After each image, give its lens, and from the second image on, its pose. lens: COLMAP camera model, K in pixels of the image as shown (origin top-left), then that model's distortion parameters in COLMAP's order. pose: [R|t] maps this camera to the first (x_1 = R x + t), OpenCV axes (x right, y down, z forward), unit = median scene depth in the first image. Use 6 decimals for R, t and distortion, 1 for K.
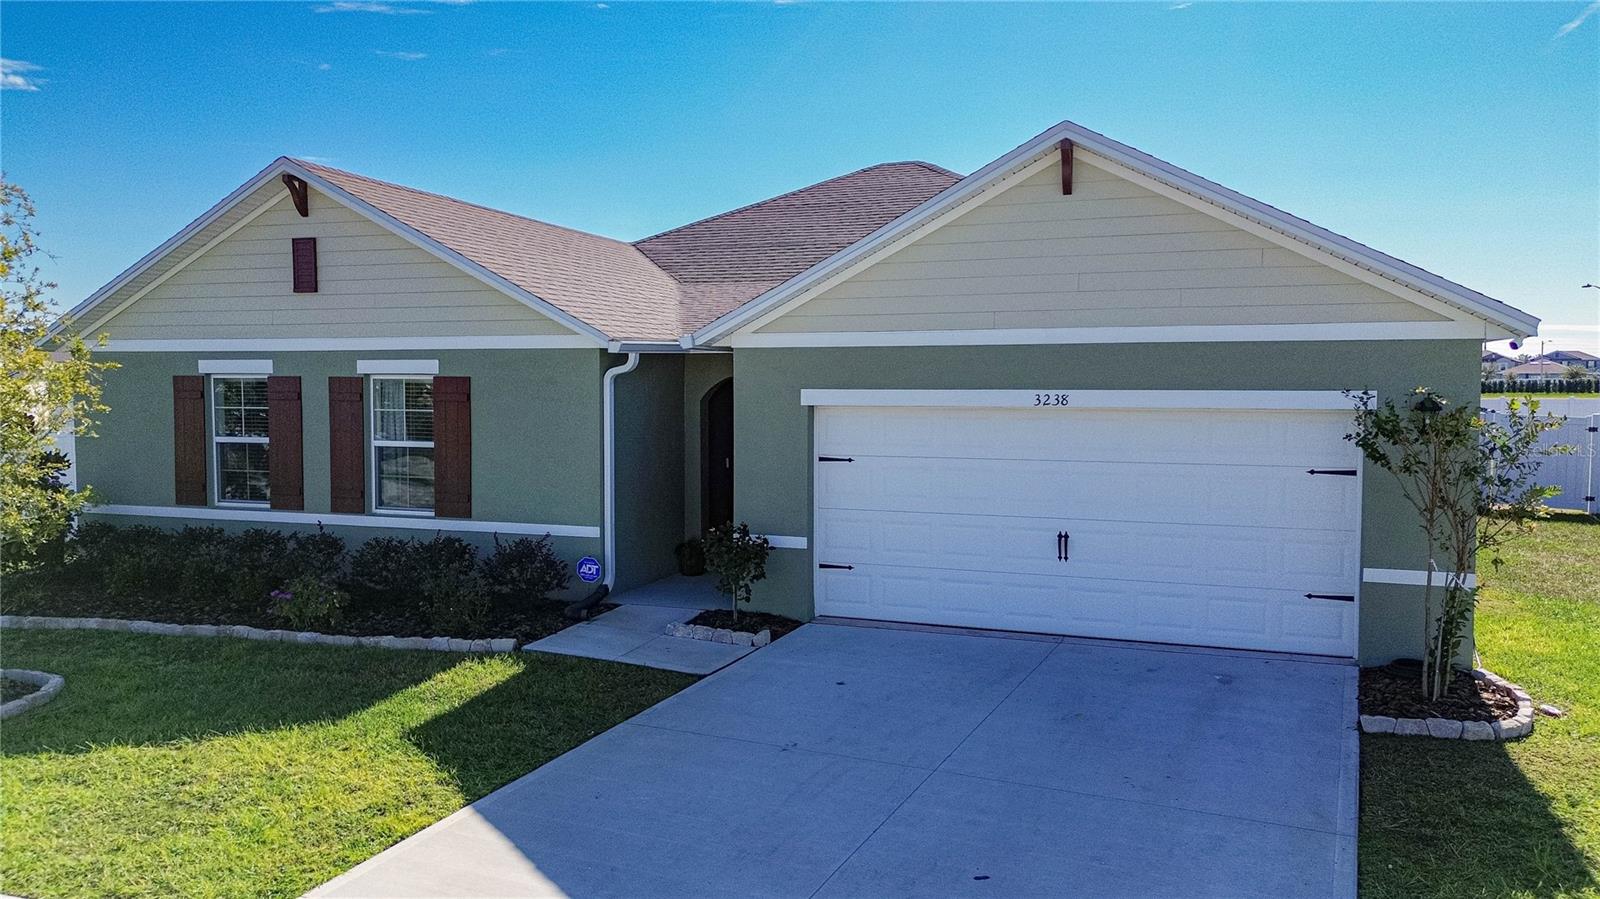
lens RADIAL K [[1126.3, 0, 808.8], [0, 1126.3, 440.0], [0, 0, 1]] dist [0.077250, -0.069826]
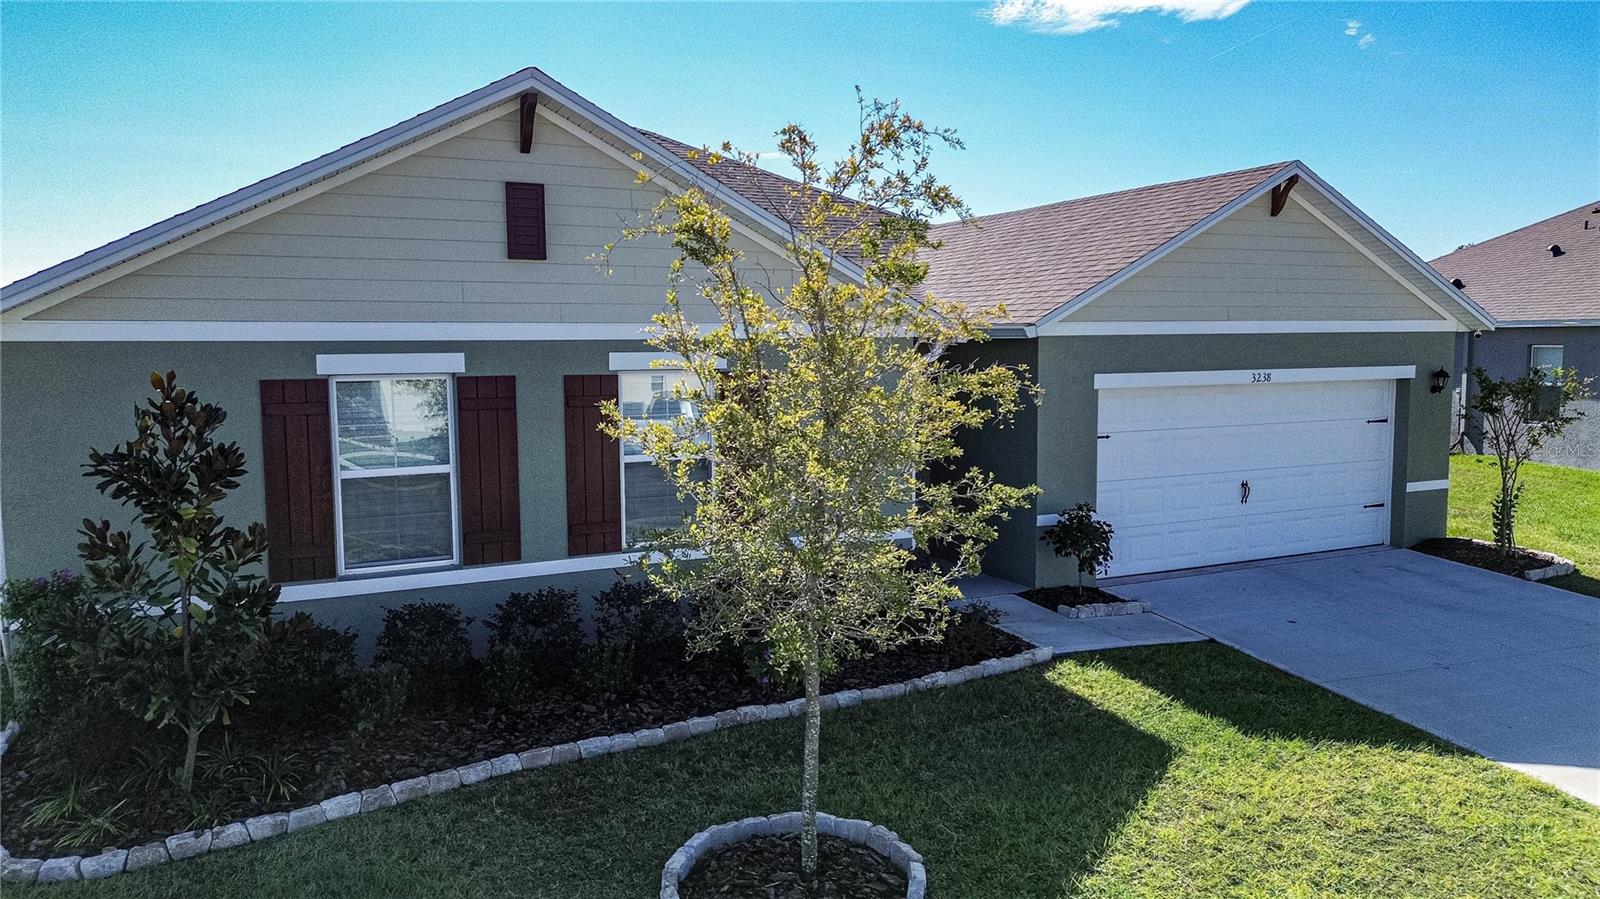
lens RADIAL K [[1126.3, 0, 808.8], [0, 1126.3, 440.0], [0, 0, 1]] dist [0.077250, -0.069826]
pose [[0.700155, -0.071452, 0.710407, -1.046550], [0.044735, 0.997415, 0.056230, -0.059648], [-0.712588, -0.007590, 0.701541, 0.462841]]
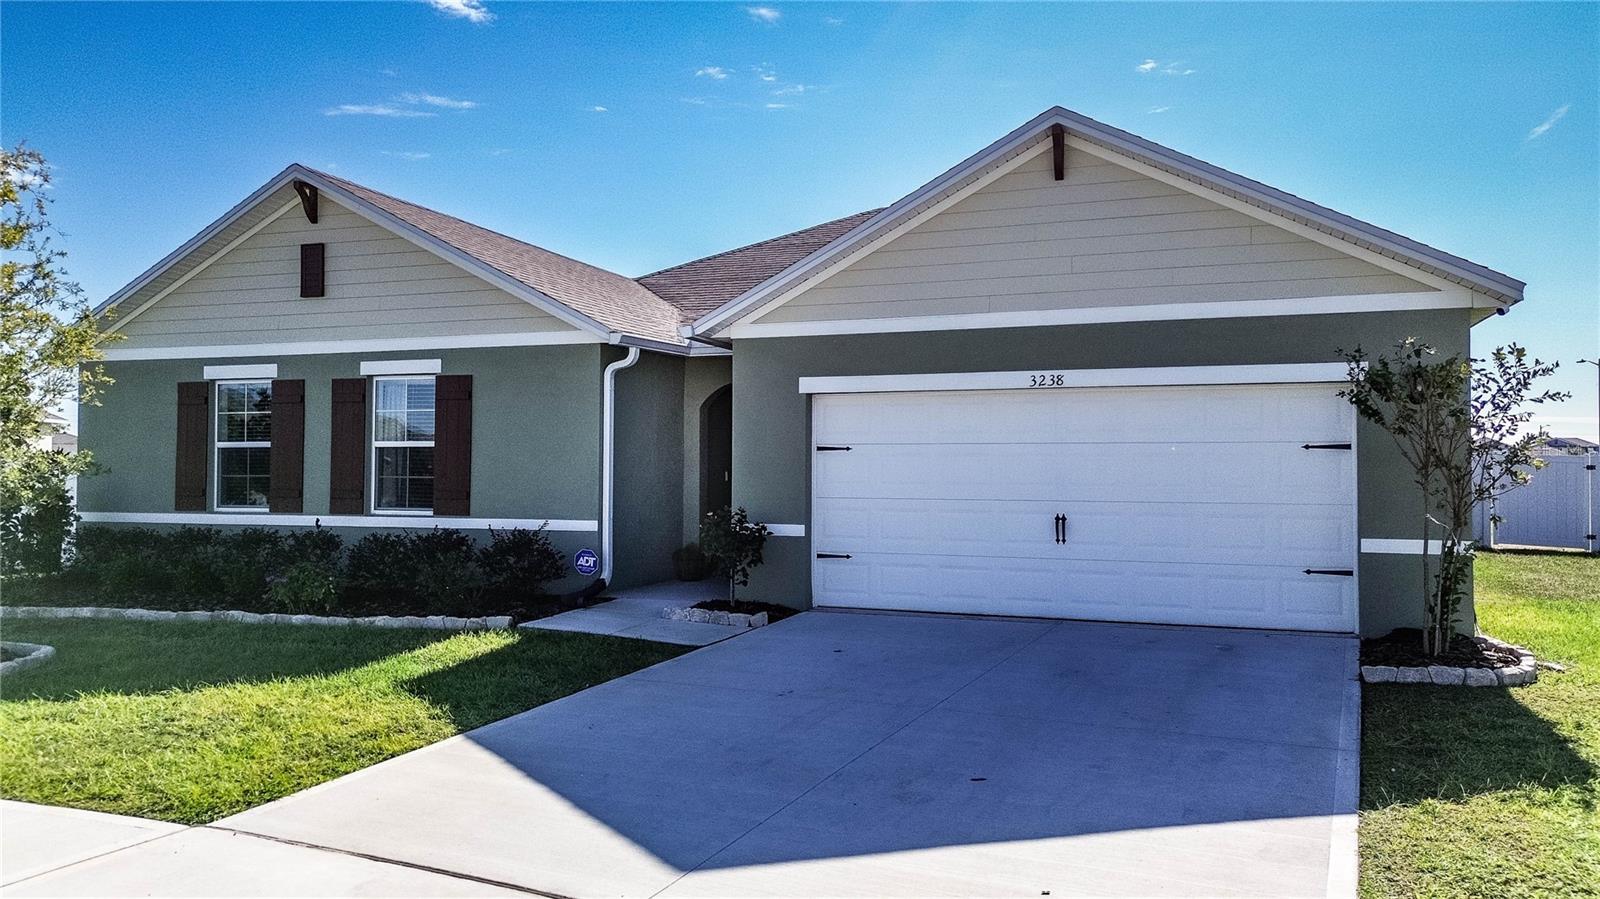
lens RADIAL K [[1126.3, 0, 808.8], [0, 1126.3, 440.0], [0, 0, 1]] dist [0.077250, -0.069826]
pose [[0.999999, 0.001429, -0.000860, 0.002820], [-0.001492, 0.996905, -0.078606, 0.096825], [0.000745, 0.078608, 0.996905, -0.002867]]
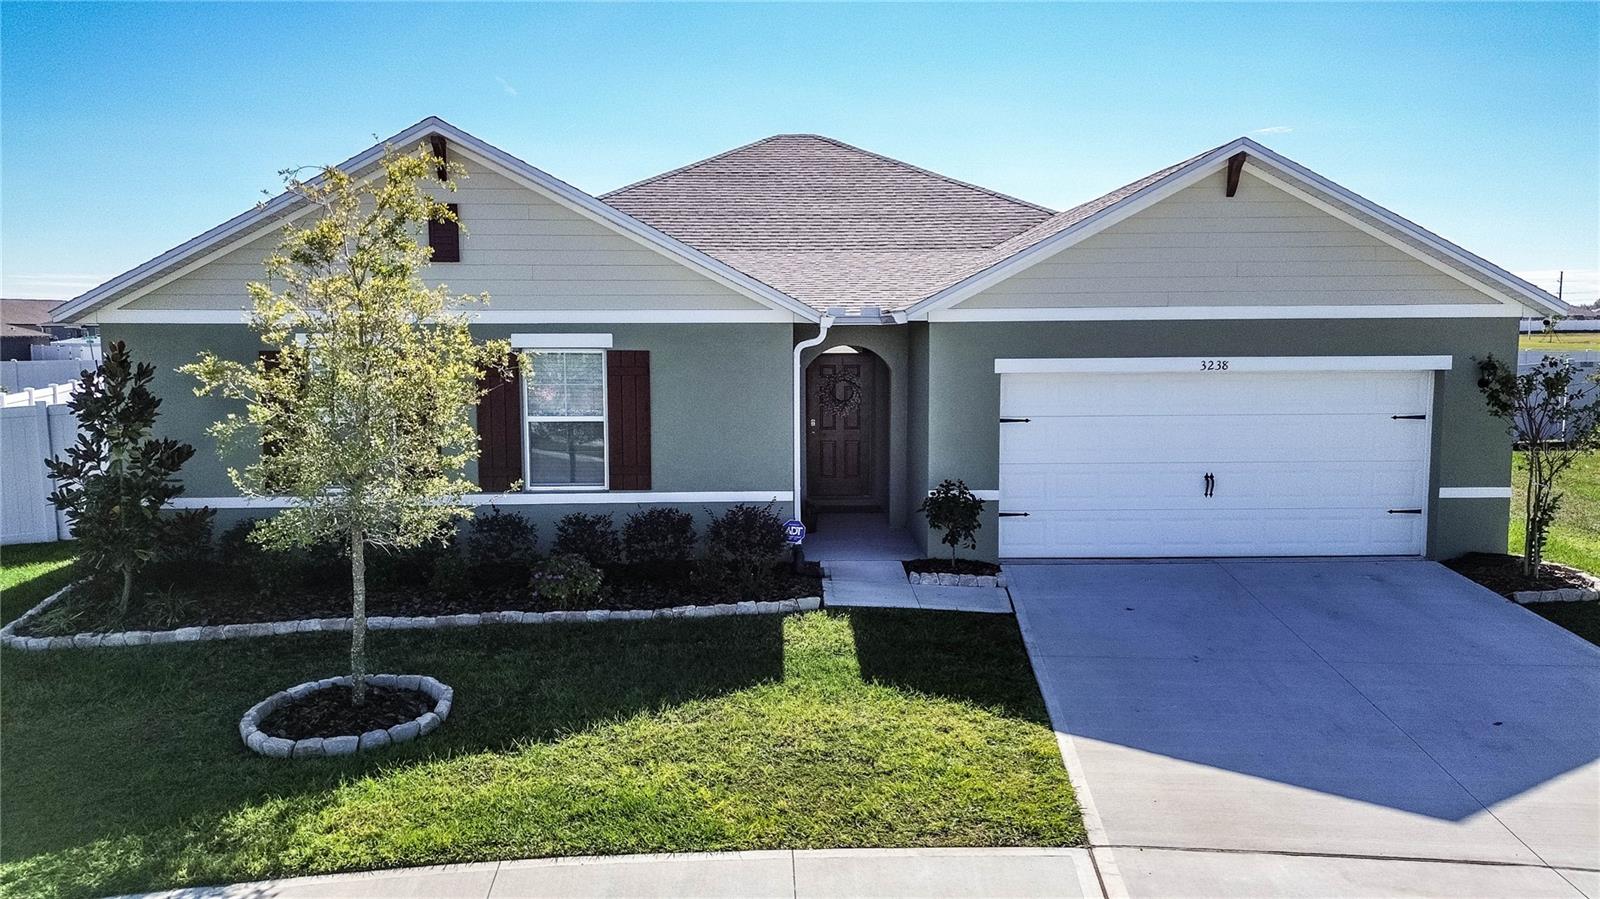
lens RADIAL K [[1126.3, 0, 808.8], [0, 1126.3, 440.0], [0, 0, 1]] dist [0.077250, -0.069826]
pose [[0.933863, -0.040344, 0.355348, -0.627803], [0.025004, 0.998551, 0.047658, -0.024362], [-0.356755, -0.035621, 0.933518, 0.010219]]
